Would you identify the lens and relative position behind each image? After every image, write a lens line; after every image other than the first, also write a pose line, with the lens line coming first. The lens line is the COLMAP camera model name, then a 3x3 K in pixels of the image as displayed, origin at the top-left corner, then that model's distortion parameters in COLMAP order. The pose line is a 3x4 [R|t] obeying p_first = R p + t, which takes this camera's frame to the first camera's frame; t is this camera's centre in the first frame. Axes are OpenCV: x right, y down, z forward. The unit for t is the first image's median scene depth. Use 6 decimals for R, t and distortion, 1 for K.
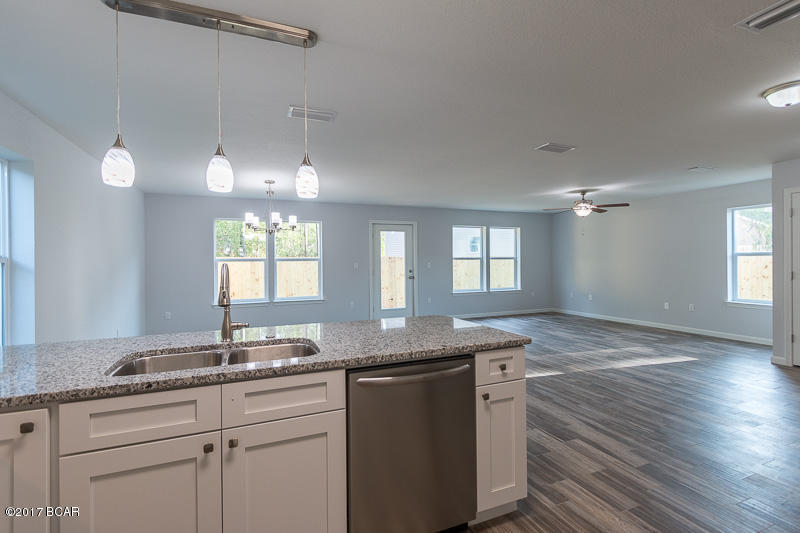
lens RADIAL K [[372.0, 0, 398.2], [0, 372.0, 264.5], [0, 0, 1]] dist [0.008636, -0.002416]
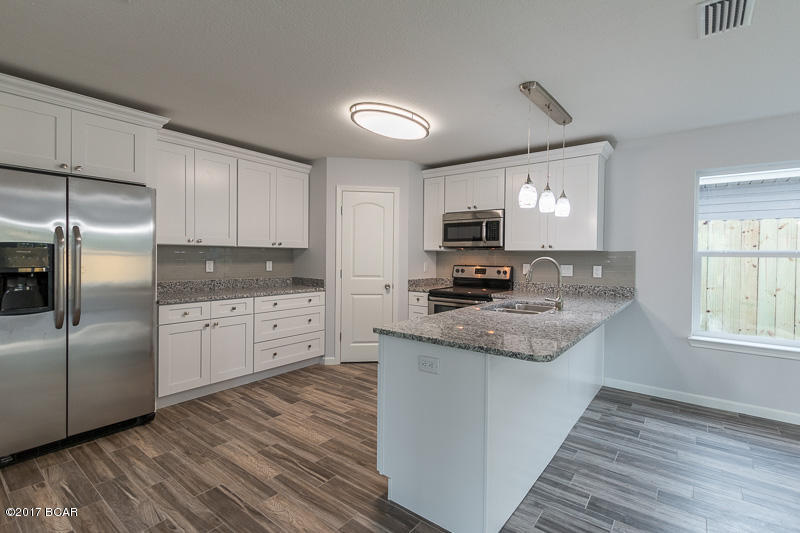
lens RADIAL K [[372.0, 0, 395.5], [0, 372.0, 261.5], [0, 0, 1]] dist [0.008636, -0.002416]
pose [[-0.874396, 0.008149, -0.485144, 0.428980], [-0.006298, 0.999584, 0.028140, -0.013486], [0.485172, 0.027661, -0.873981, 1.024614]]
